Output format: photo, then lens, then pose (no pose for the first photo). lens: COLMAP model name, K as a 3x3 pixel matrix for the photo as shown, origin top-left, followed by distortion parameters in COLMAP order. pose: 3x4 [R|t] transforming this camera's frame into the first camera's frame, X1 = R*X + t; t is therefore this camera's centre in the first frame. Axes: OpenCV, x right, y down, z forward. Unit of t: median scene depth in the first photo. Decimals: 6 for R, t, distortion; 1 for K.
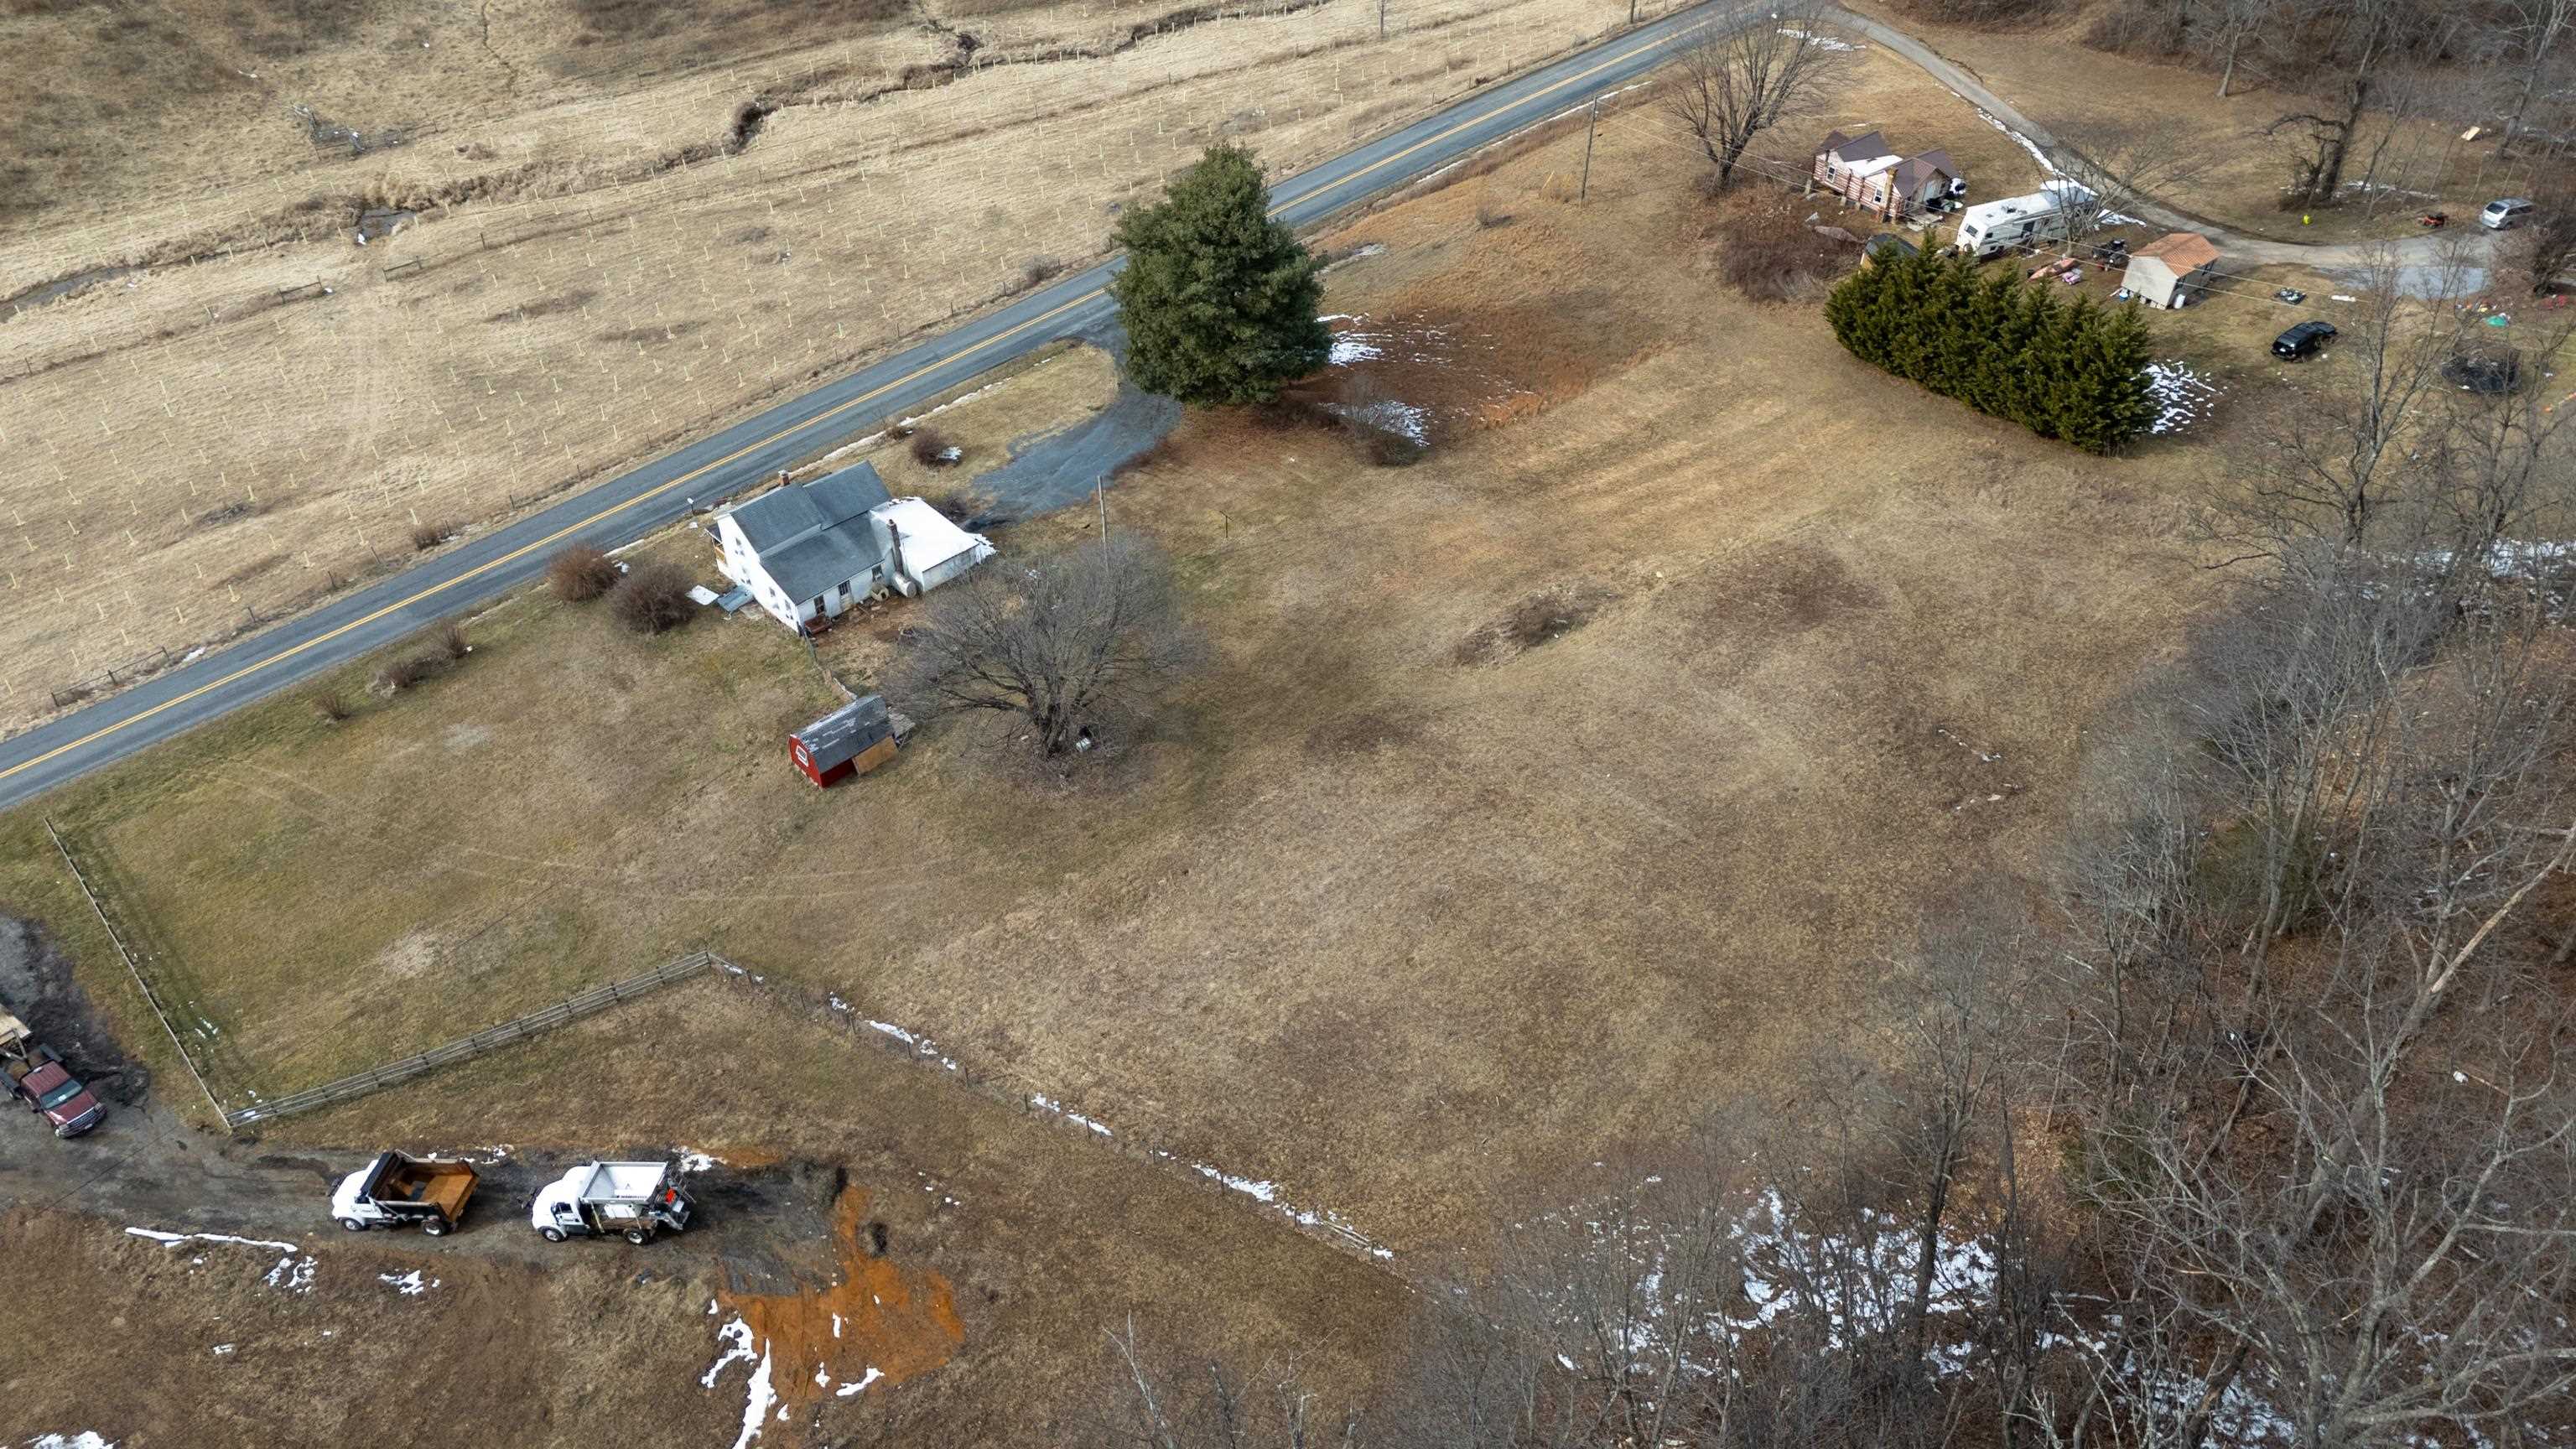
lens RADIAL K [[1891.3, 0, 1288.0], [0, 1891.3, 724.5], [0, 0, 1]] dist [0.092254, -0.106192]
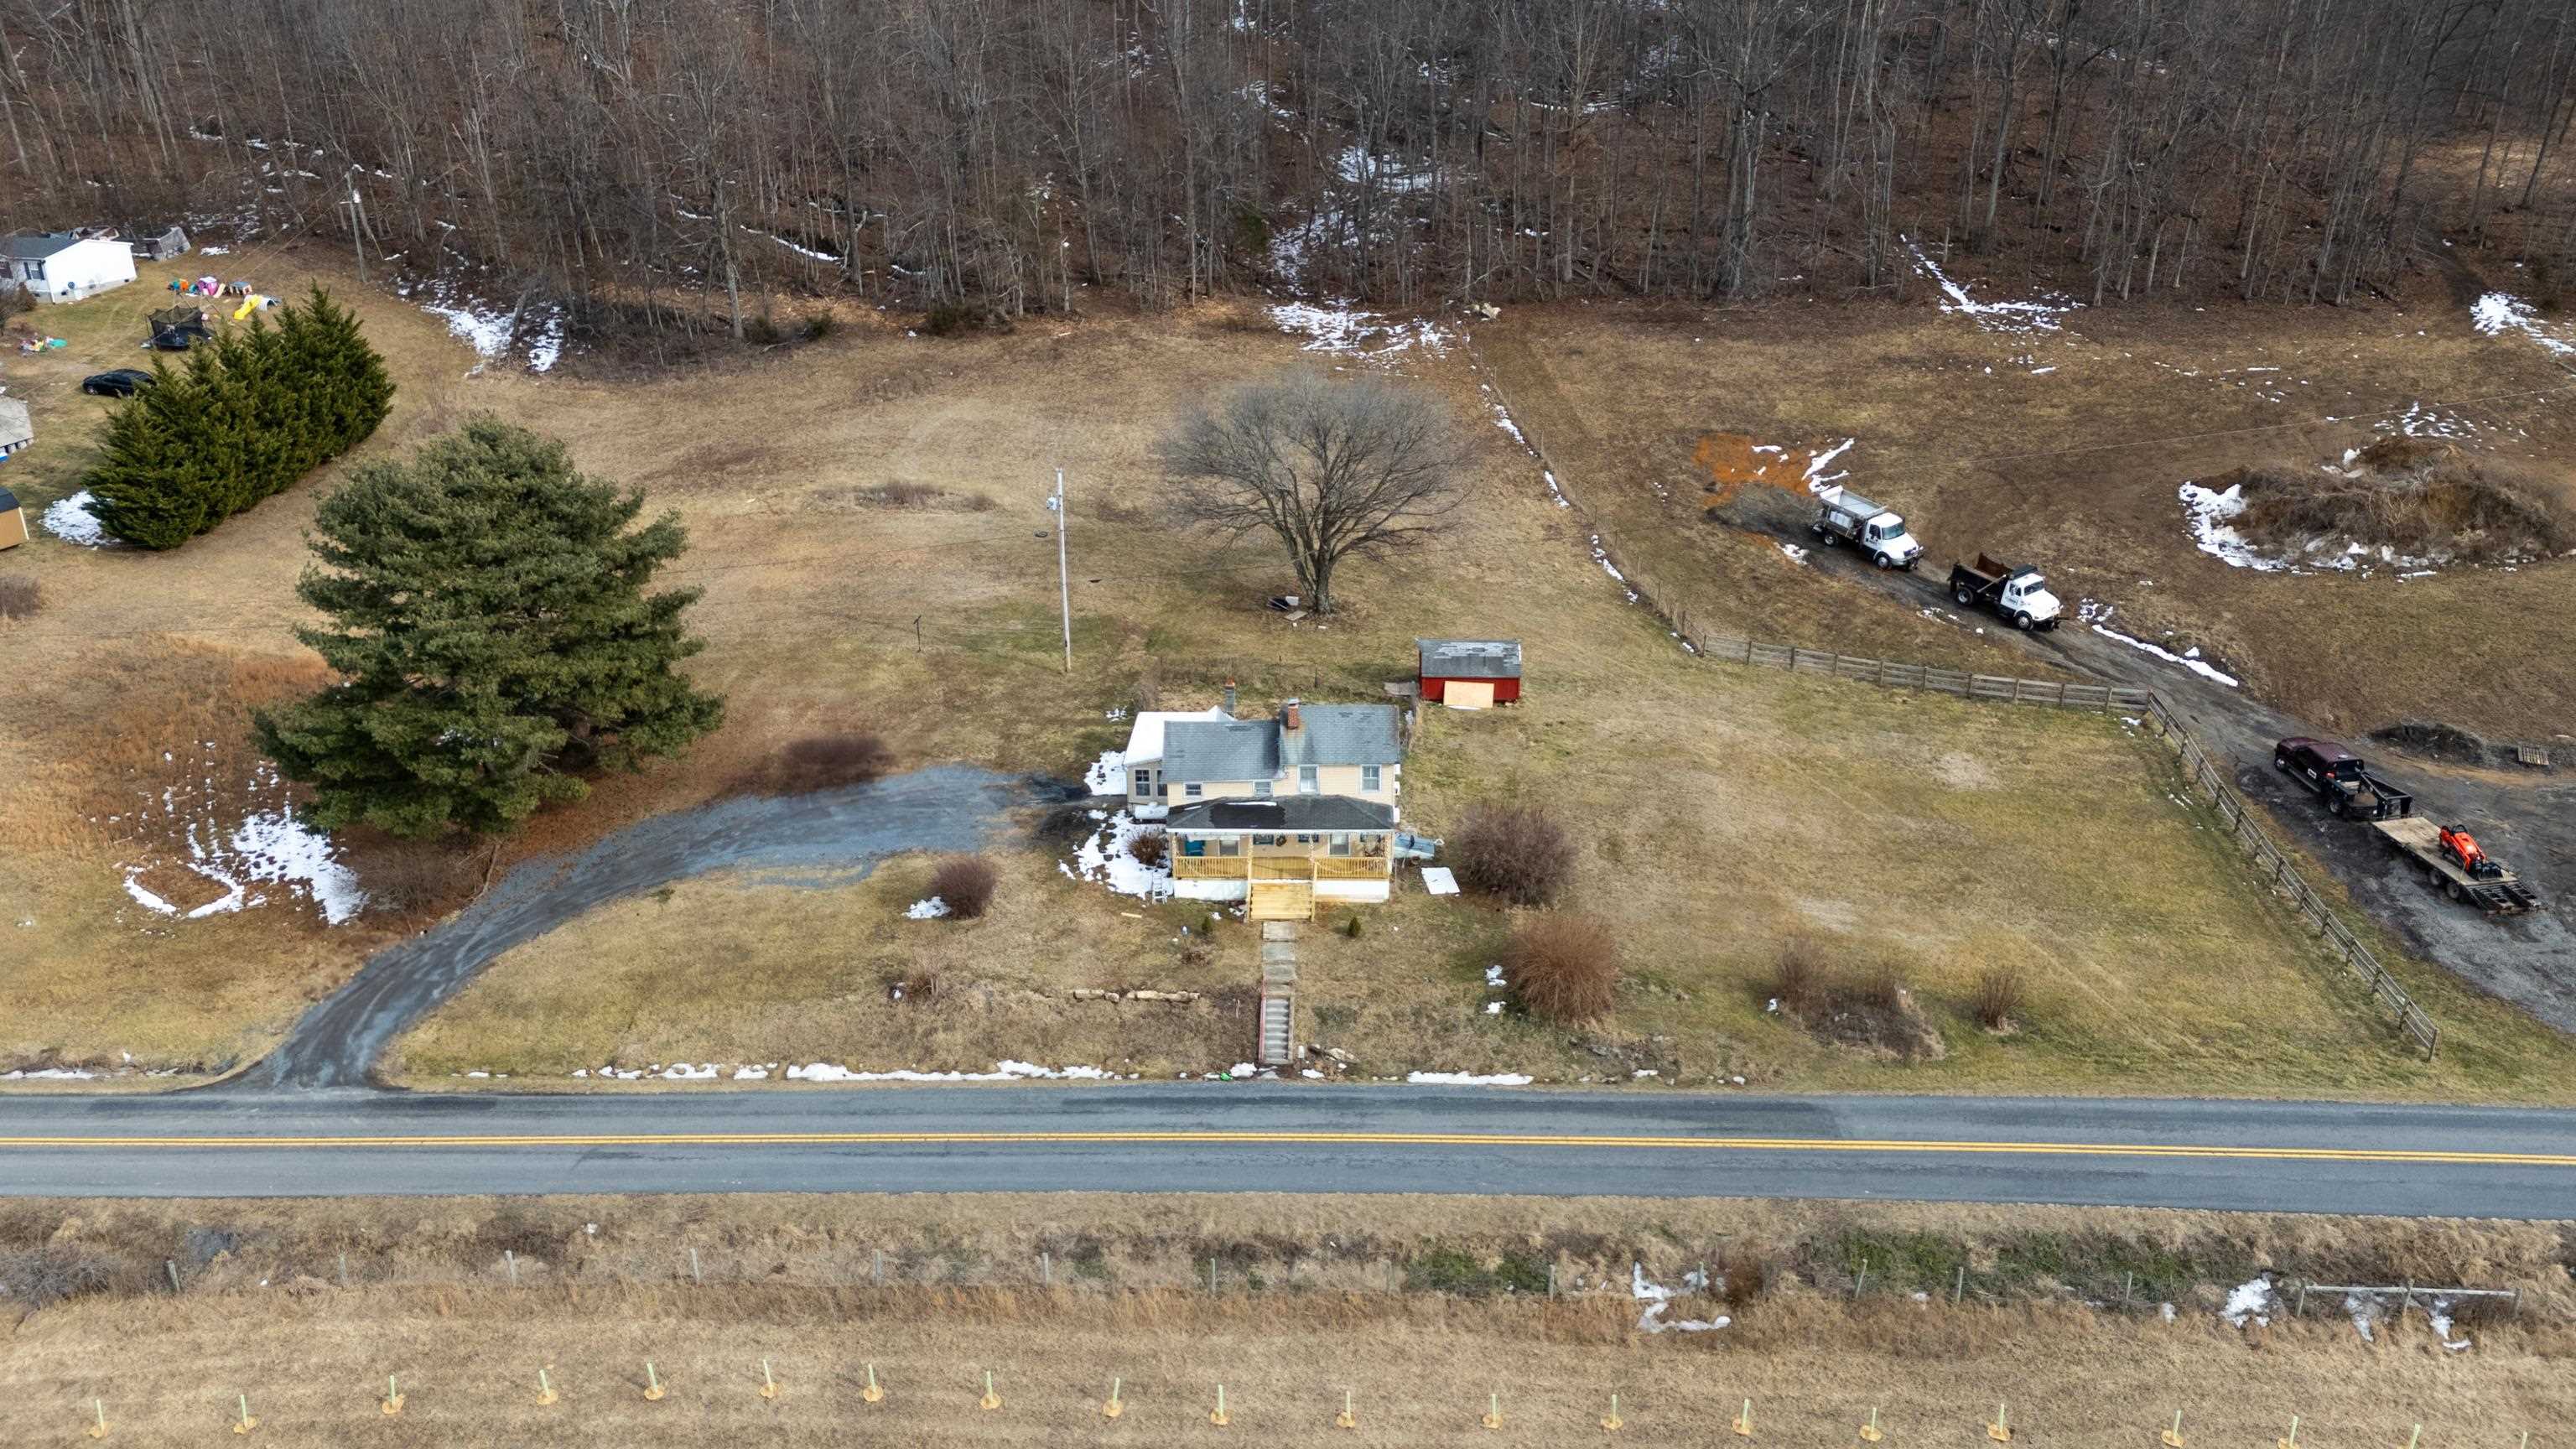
lens RADIAL K [[1891.3, 0, 1288.0], [0, 1891.3, 724.5], [0, 0, 1]] dist [0.092254, -0.106192]
pose [[-0.706624, -0.265228, 0.656001, -0.733941], [0.471537, 0.514730, 0.716035, -0.632527], [-0.527576, 0.815296, -0.238656, 1.218837]]
